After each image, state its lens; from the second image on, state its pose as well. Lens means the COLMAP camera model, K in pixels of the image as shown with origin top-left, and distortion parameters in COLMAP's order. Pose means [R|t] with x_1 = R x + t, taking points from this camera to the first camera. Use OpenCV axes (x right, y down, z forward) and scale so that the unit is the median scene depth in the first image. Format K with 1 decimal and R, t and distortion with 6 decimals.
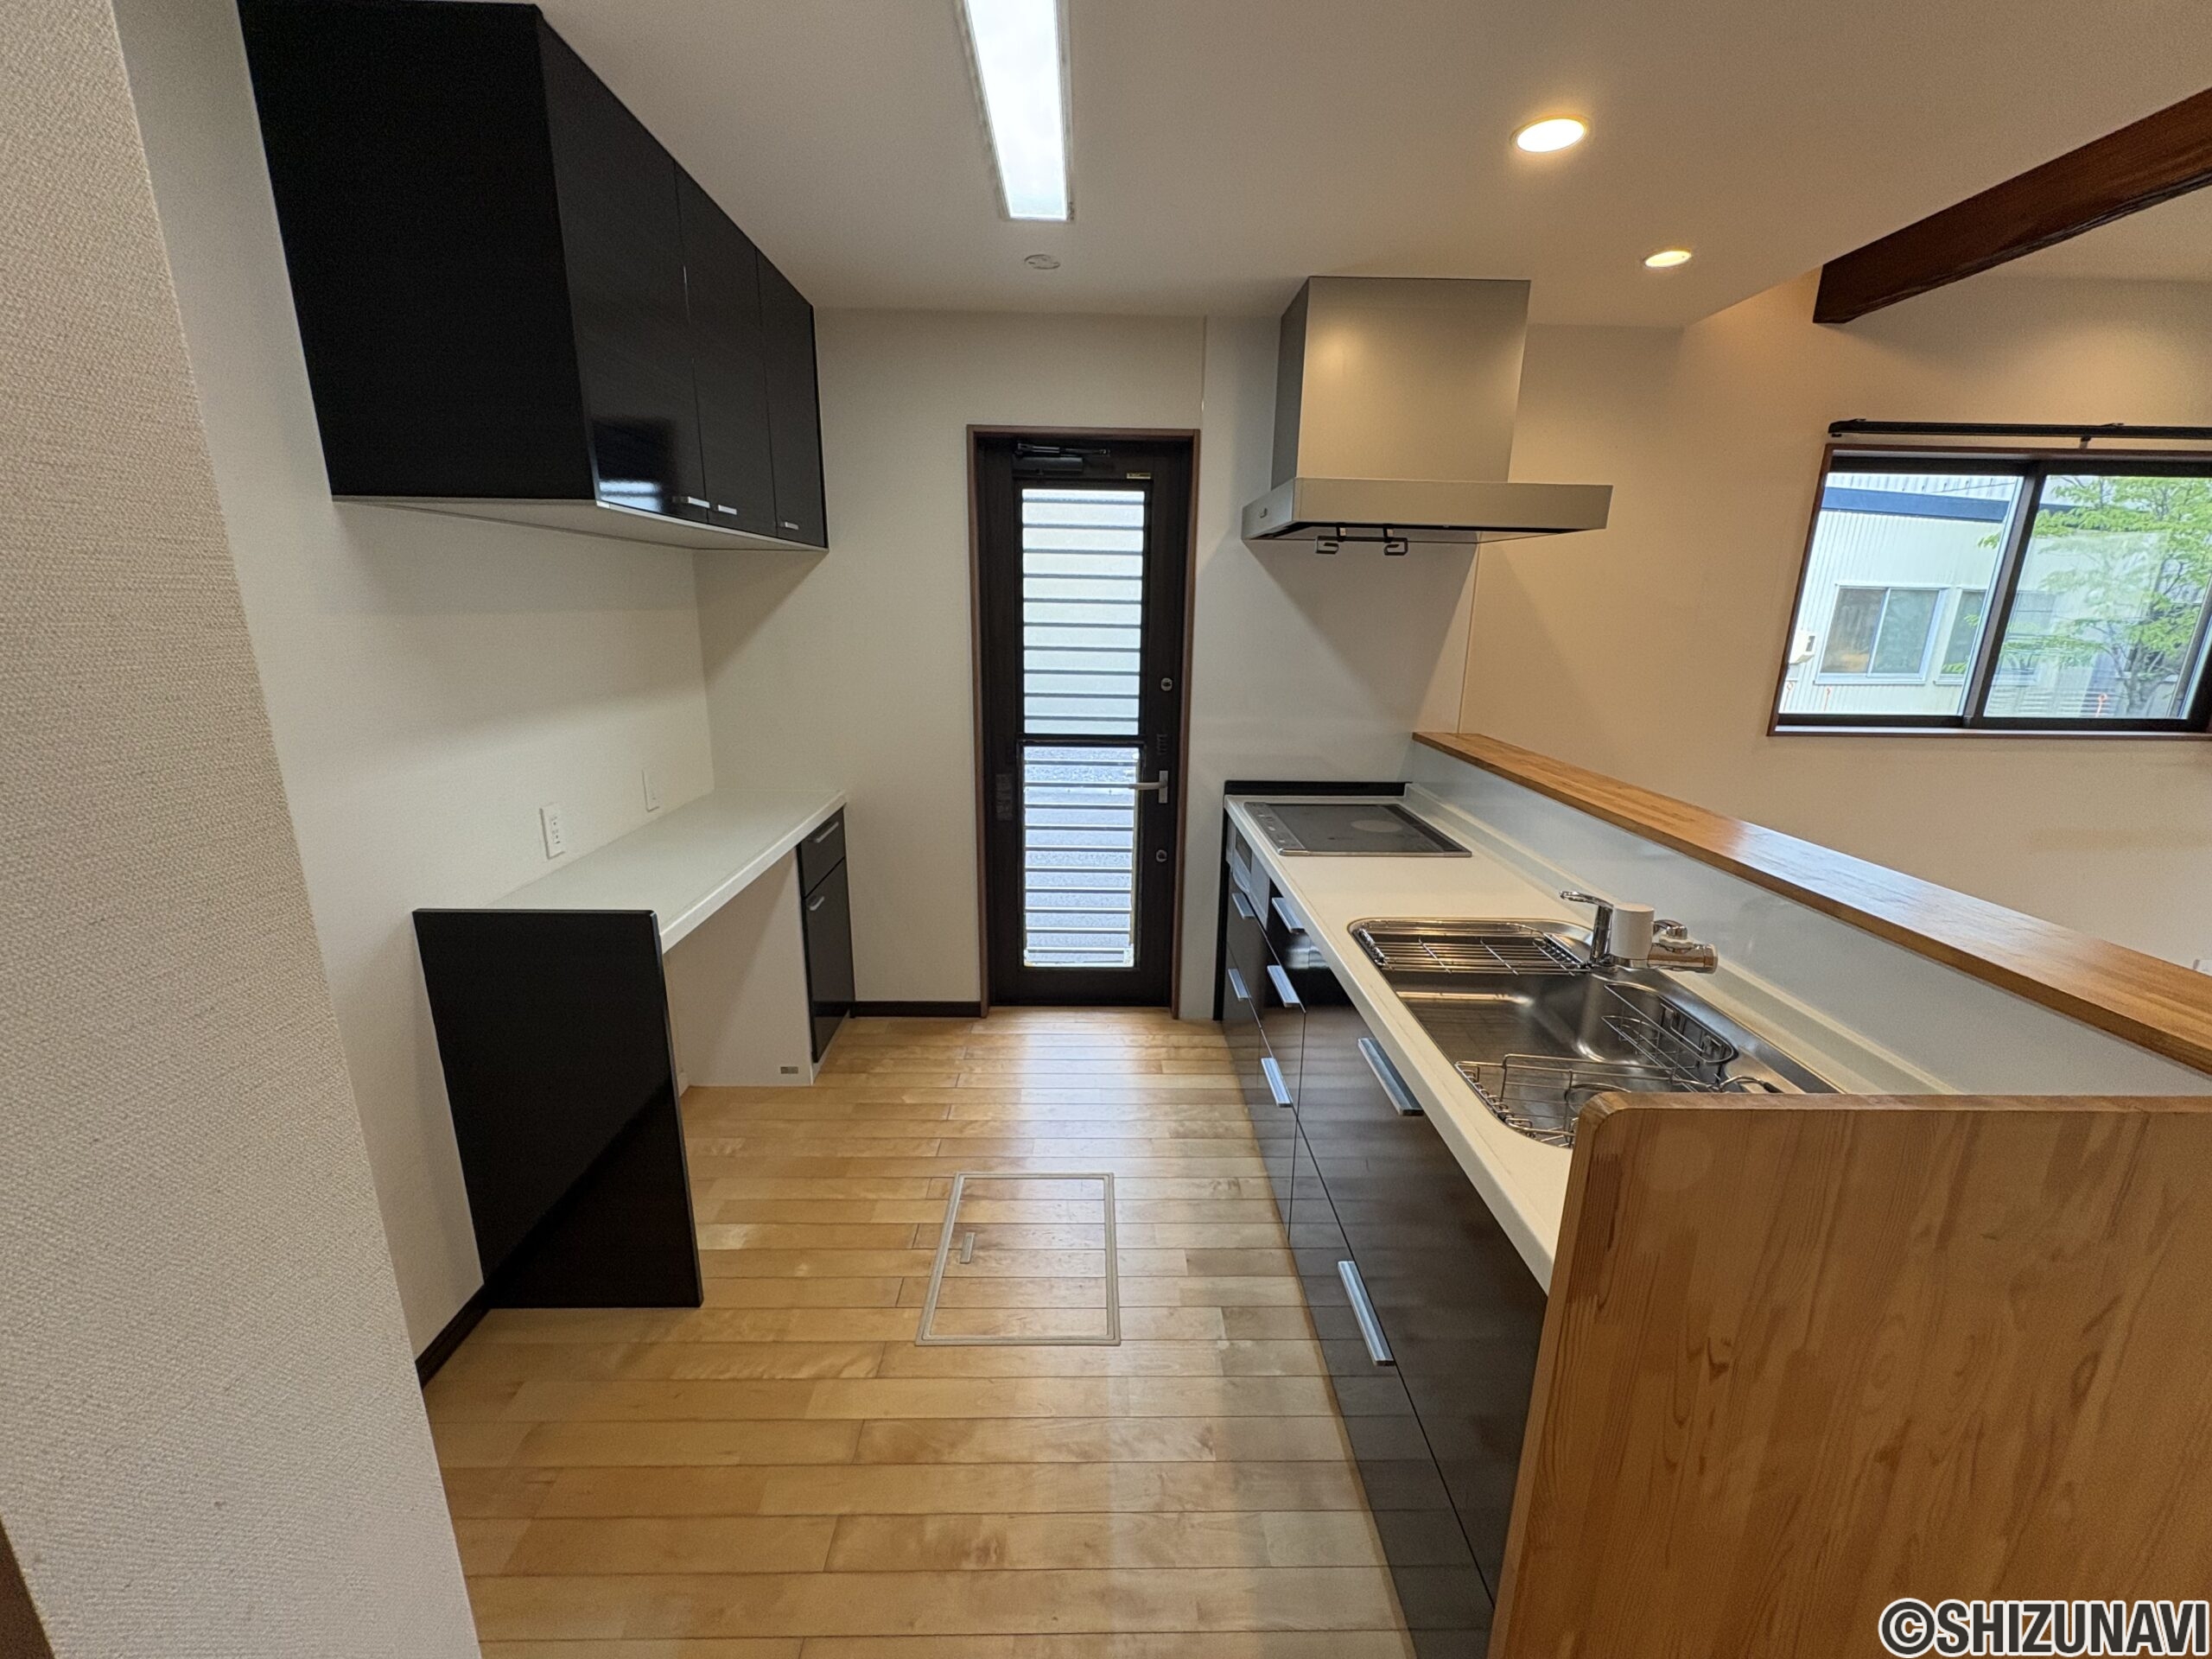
lens RADIAL K [[883.0, 0, 1106.7], [0, 883.0, 833.1], [0, 0, 1]] dist [0.000730, 0.000333]
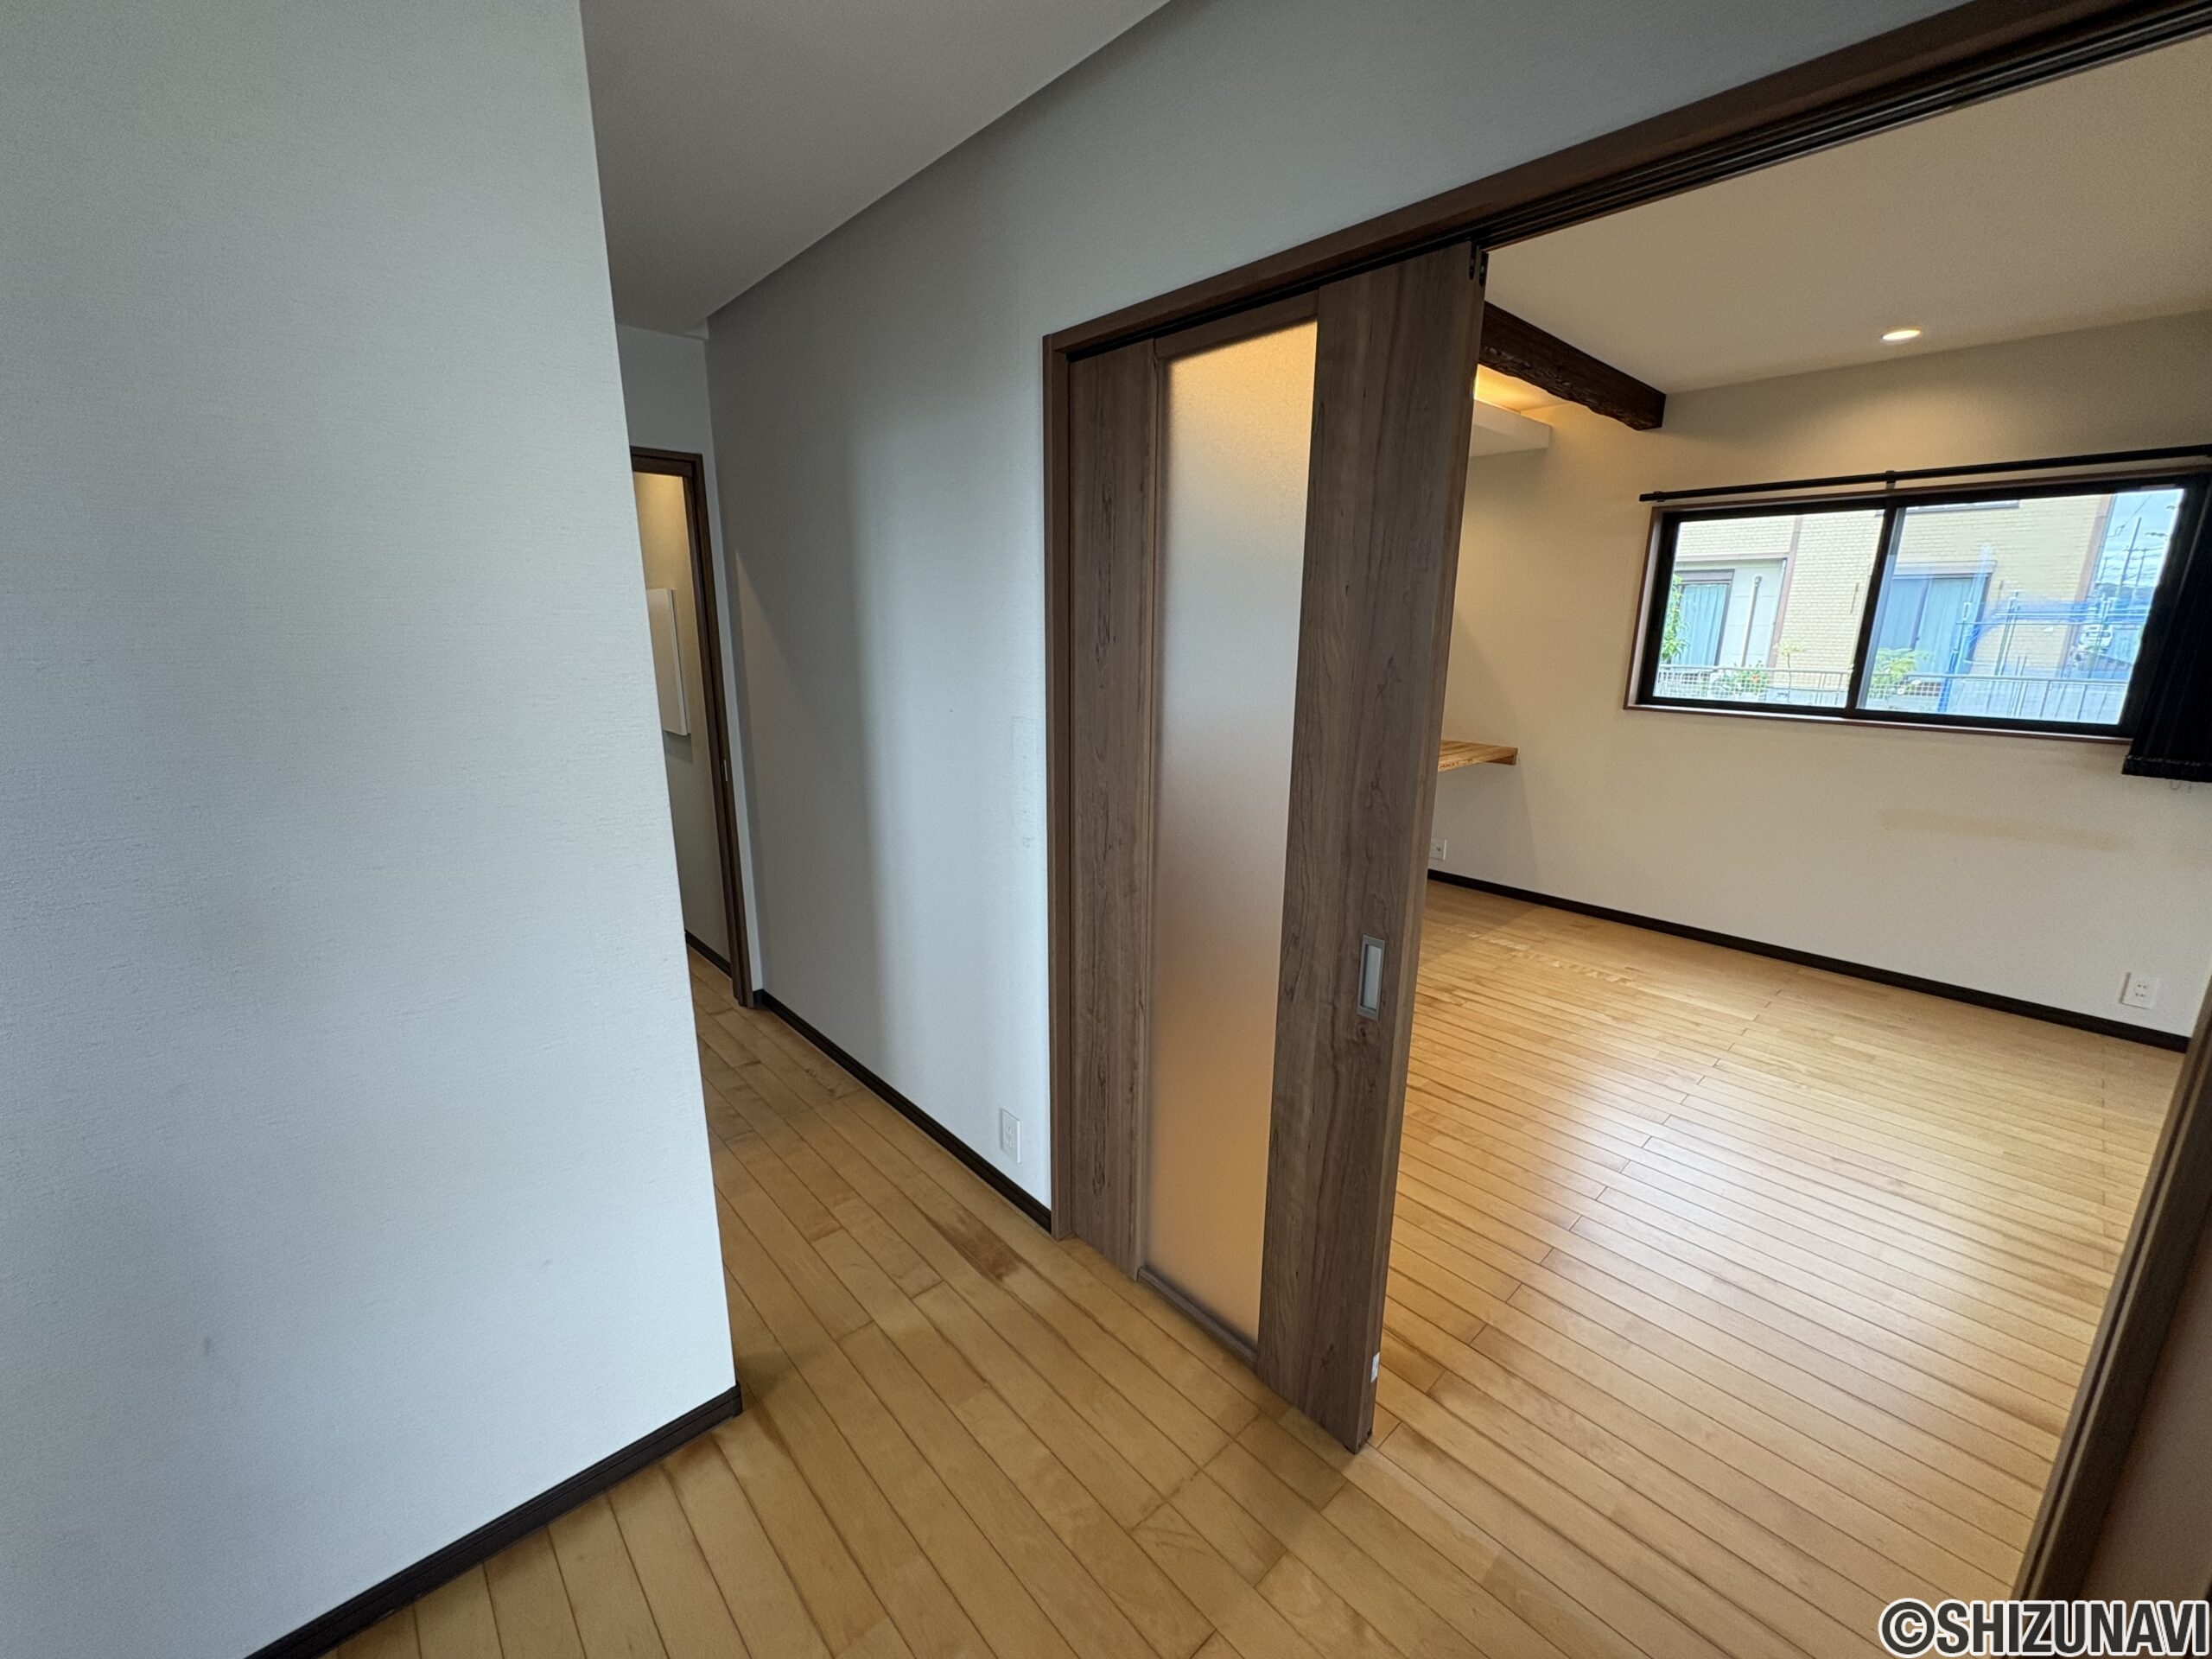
lens RADIAL K [[883.0, 0, 1106.7], [0, 883.0, 833.1], [0, 0, 1]] dist [0.000730, 0.000333]
pose [[0.657402, 0.167060, -0.734788, 1.367633], [-0.186459, 0.980855, 0.056184, 0.170114], [0.730107, 0.100072, 0.675966, -0.581857]]
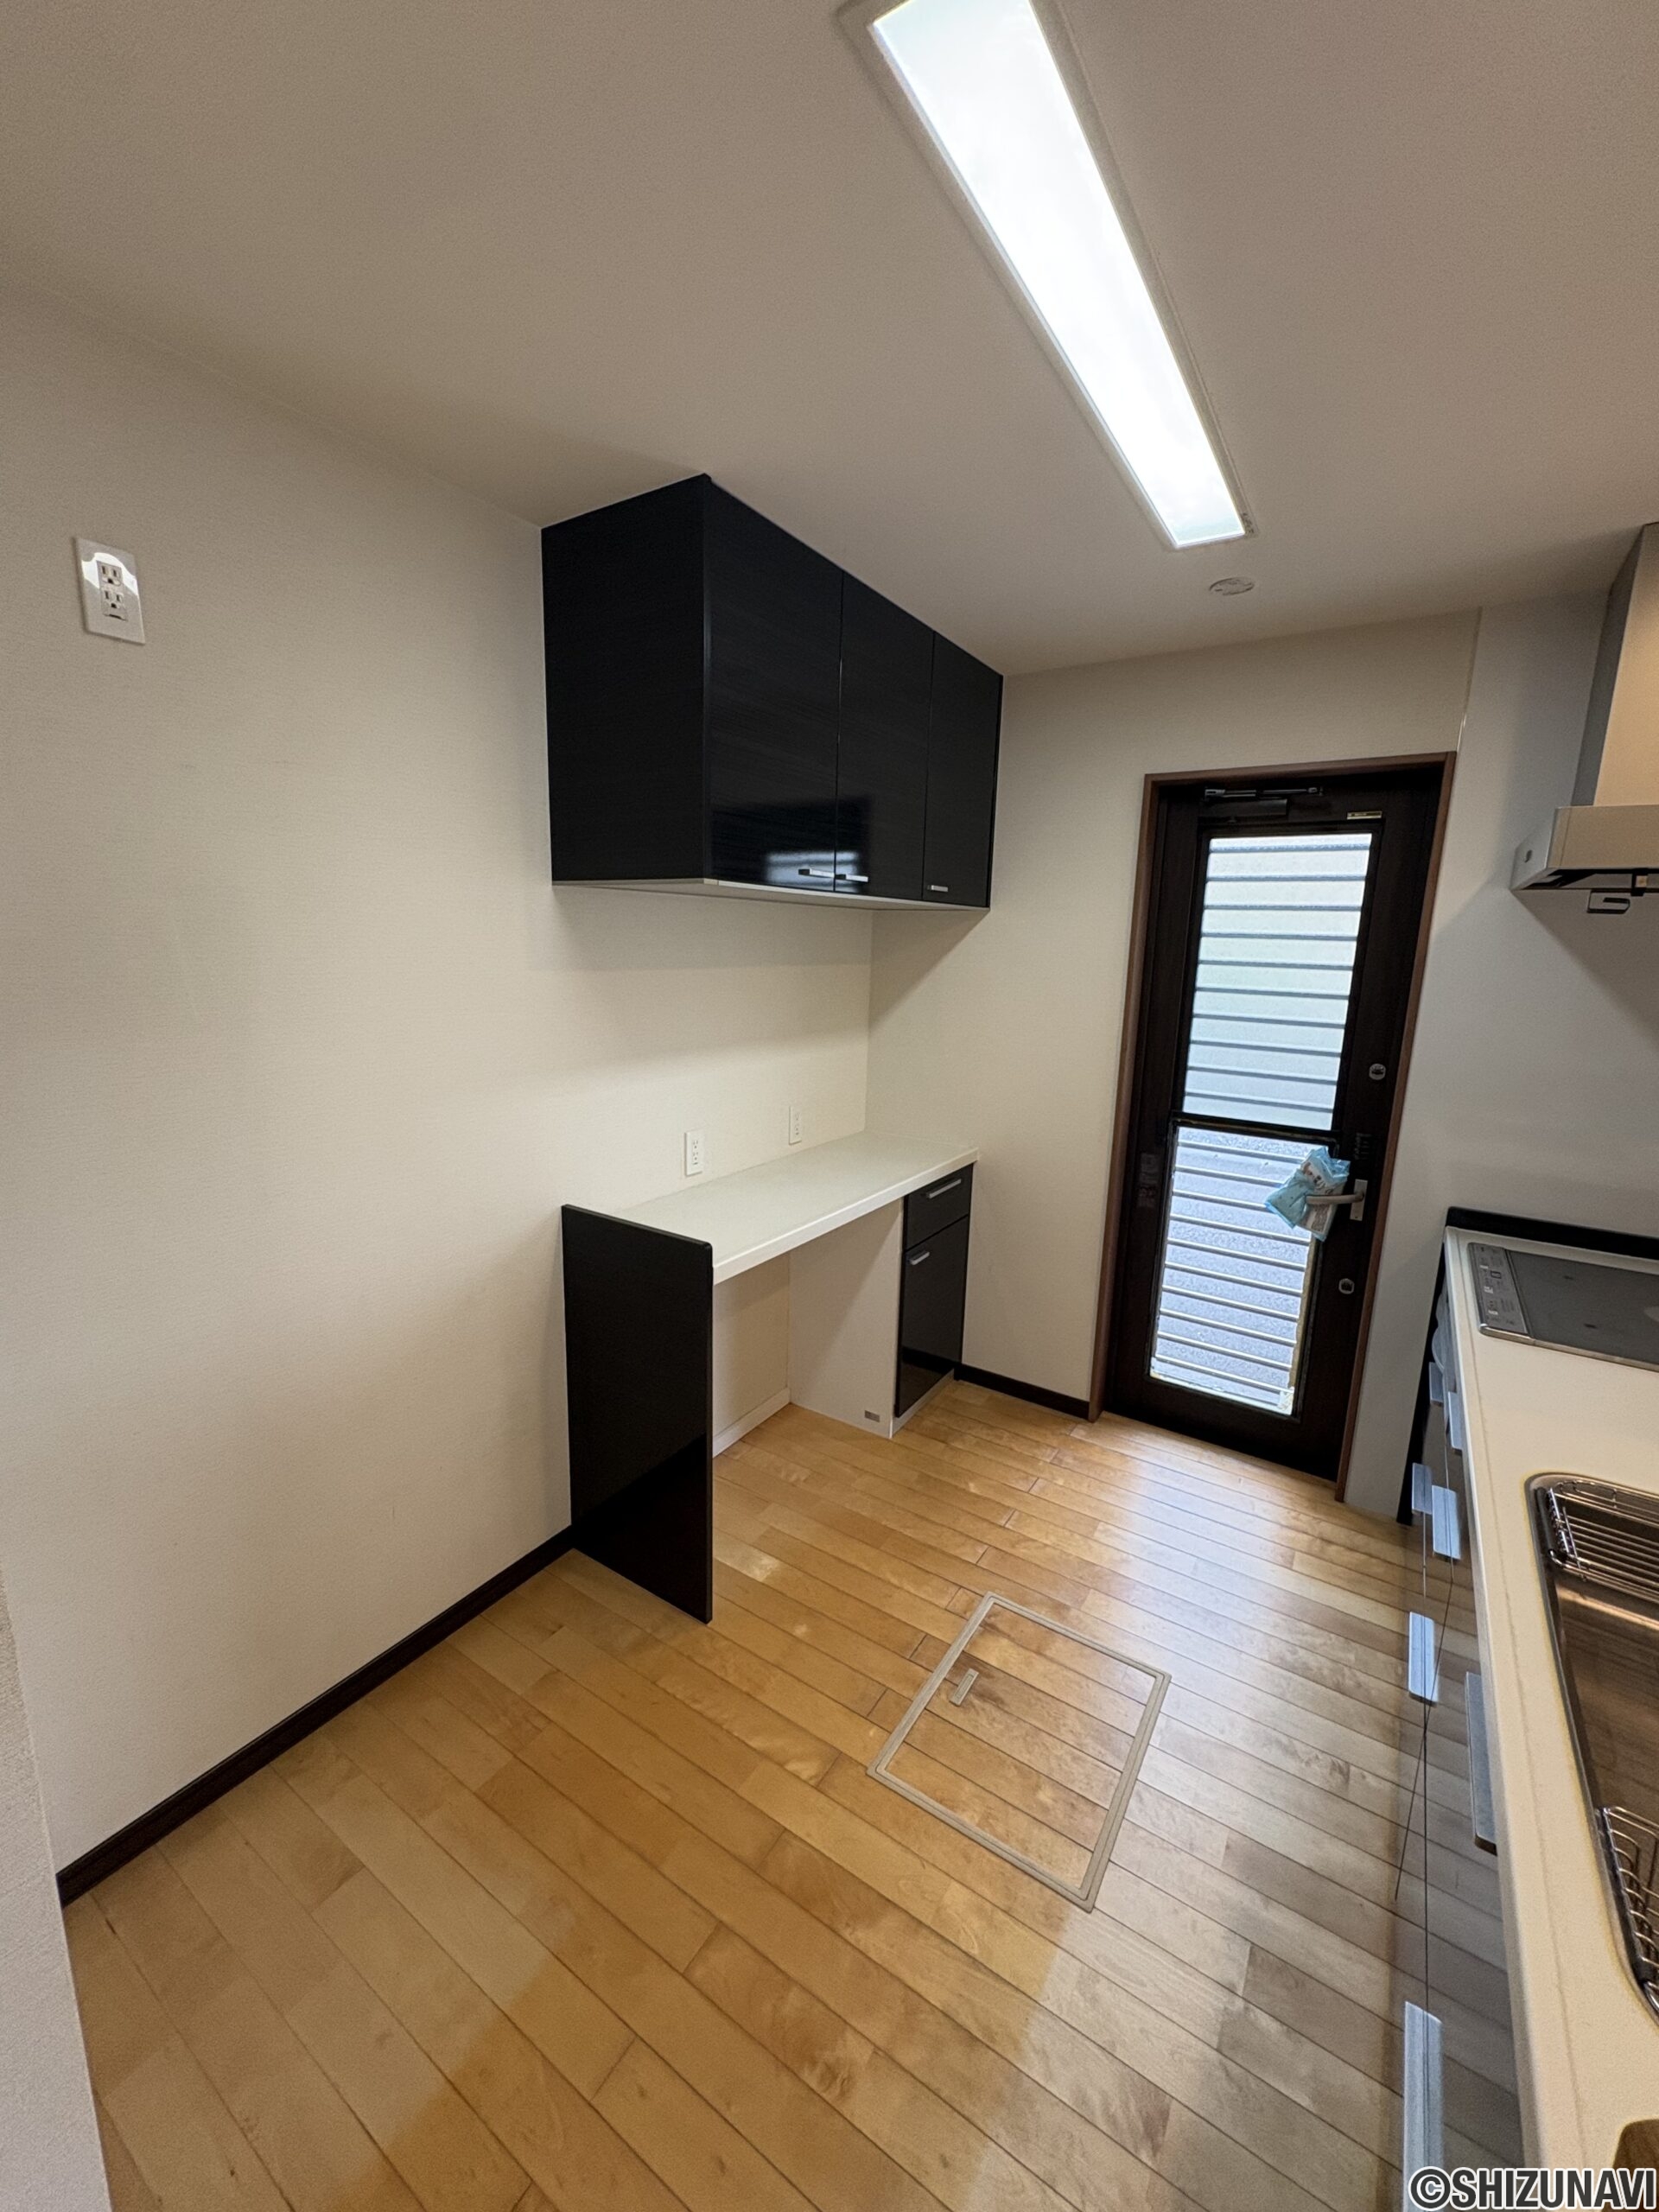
lens RADIAL K [[883.0, 0, 829.5], [0, 883.0, 1106.0], [0, 0, 1]] dist [0.000730, 0.000333]
pose [[0.824444, 0.114457, -0.554249, 0.115423], [-0.156937, 0.987165, -0.029586, -0.042588], [0.543749, 0.111374, 0.831825, 0.094302]]
